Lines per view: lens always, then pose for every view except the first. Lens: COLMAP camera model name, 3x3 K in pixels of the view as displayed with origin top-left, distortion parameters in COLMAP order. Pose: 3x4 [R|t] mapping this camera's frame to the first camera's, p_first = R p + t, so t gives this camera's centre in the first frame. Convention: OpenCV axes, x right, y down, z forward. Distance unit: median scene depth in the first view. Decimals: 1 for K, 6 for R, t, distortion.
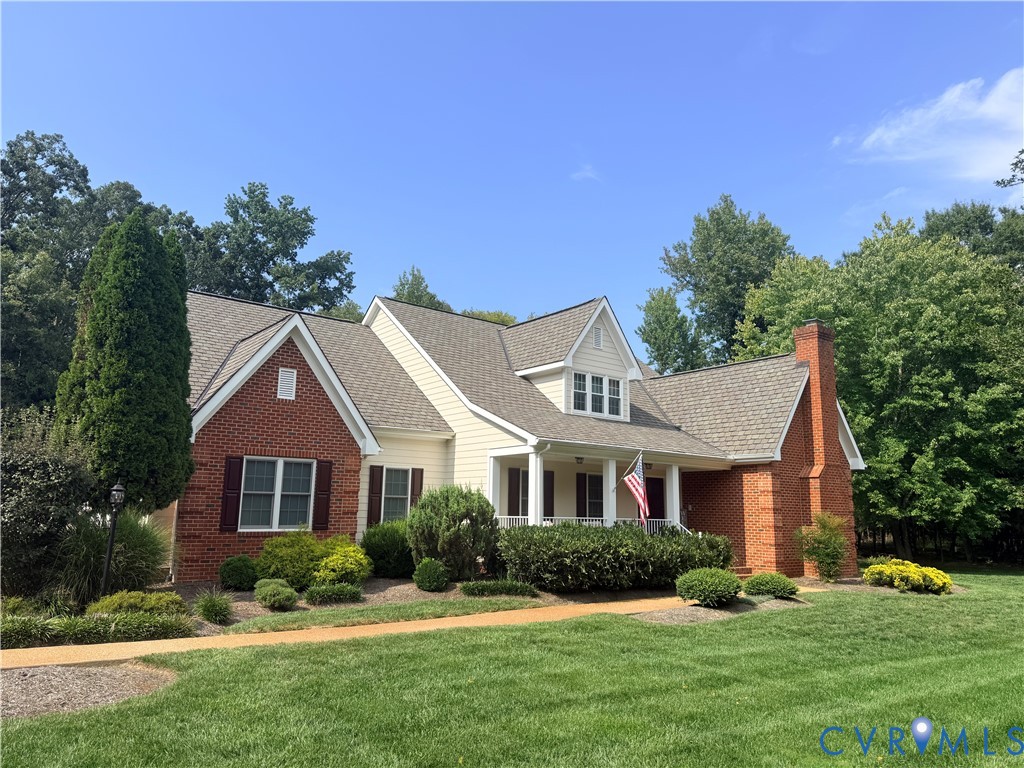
lens RADIAL K [[735.0, 0, 512.0], [0, 735.0, 384.0], [0, 0, 1]] dist [0.092758, -0.150246]
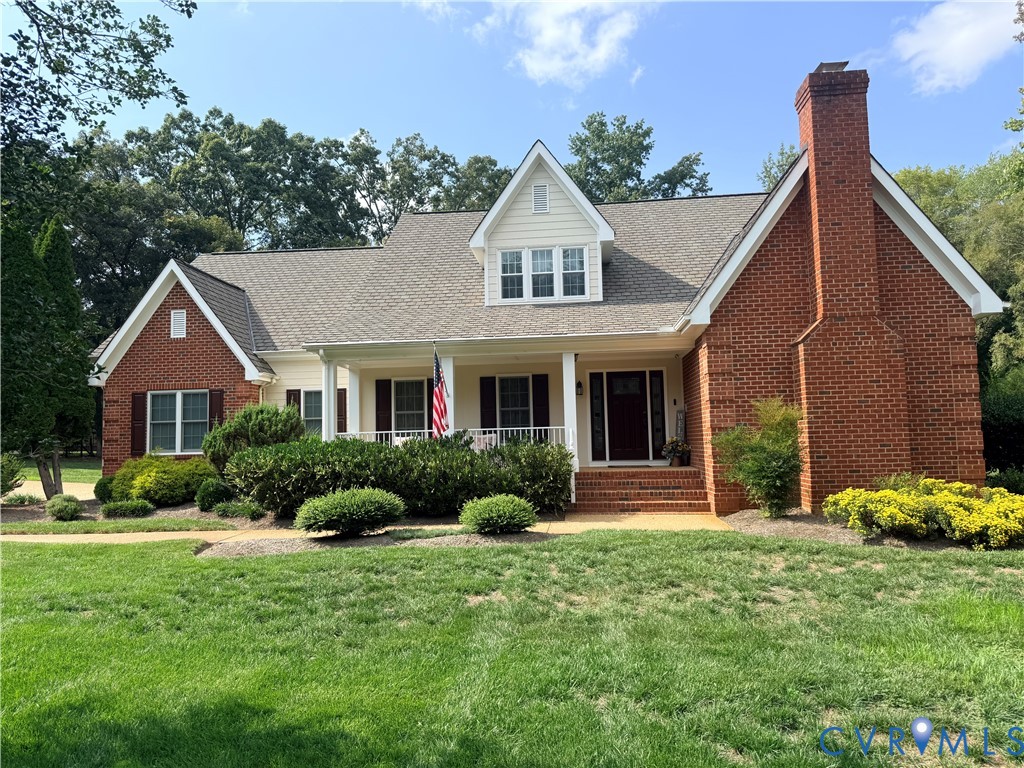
lens RADIAL K [[735.0, 0, 512.0], [0, 735.0, 384.0], [0, 0, 1]] dist [0.092758, -0.150246]
pose [[0.715647, -0.089104, -0.692755, 0.637997], [0.156556, 0.987057, 0.034771, 0.099726], [0.680691, -0.133339, 0.720334, 0.409185]]
